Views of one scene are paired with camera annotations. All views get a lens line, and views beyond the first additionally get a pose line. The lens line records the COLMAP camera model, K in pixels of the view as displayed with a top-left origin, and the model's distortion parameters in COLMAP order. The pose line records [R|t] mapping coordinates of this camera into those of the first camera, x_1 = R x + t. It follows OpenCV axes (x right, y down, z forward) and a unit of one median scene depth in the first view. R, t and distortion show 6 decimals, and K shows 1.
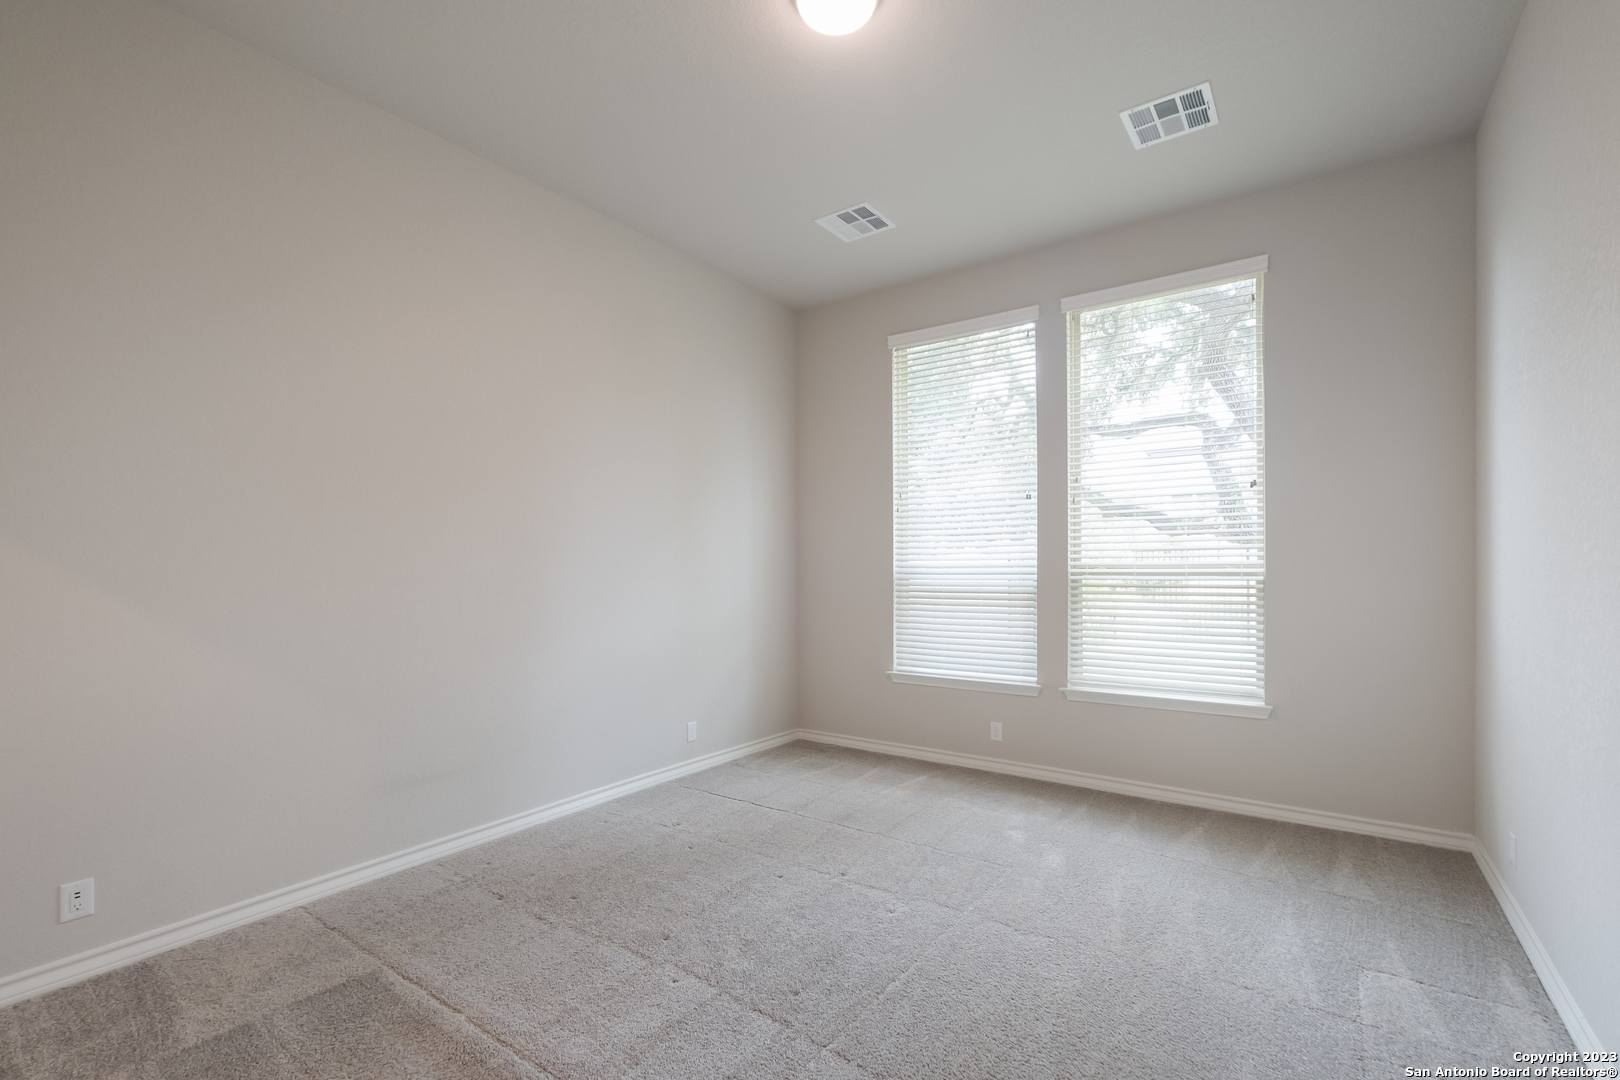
lens RADIAL K [[713.8, 0, 810.1], [0, 713.8, 548.5], [0, 0, 1]] dist [-0.013395, 0.000347]
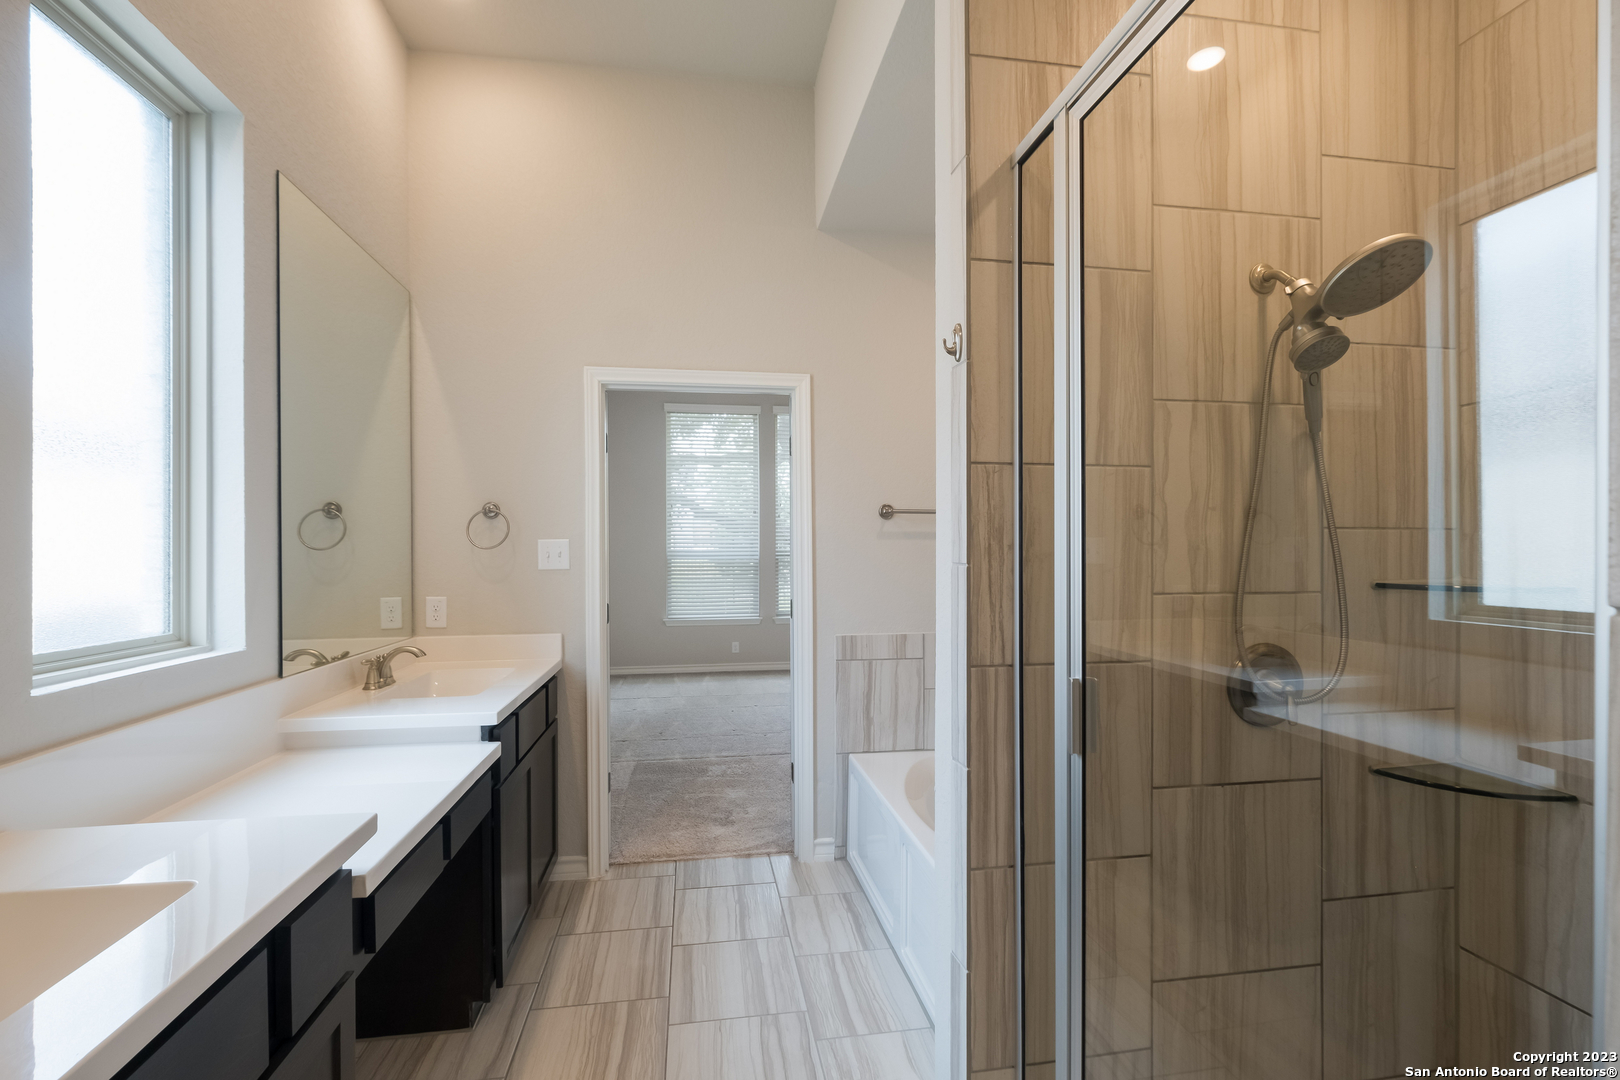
lens RADIAL K [[713.8, 0, 809.4], [0, 713.8, 545.6], [0, 0, 1]] dist [-0.013395, 0.000347]
pose [[0.716021, 0.003055, 0.698072, -0.791268], [-0.012872, 0.999878, 0.008828, -0.002395], [-0.697960, -0.015306, 0.715973, -0.327332]]
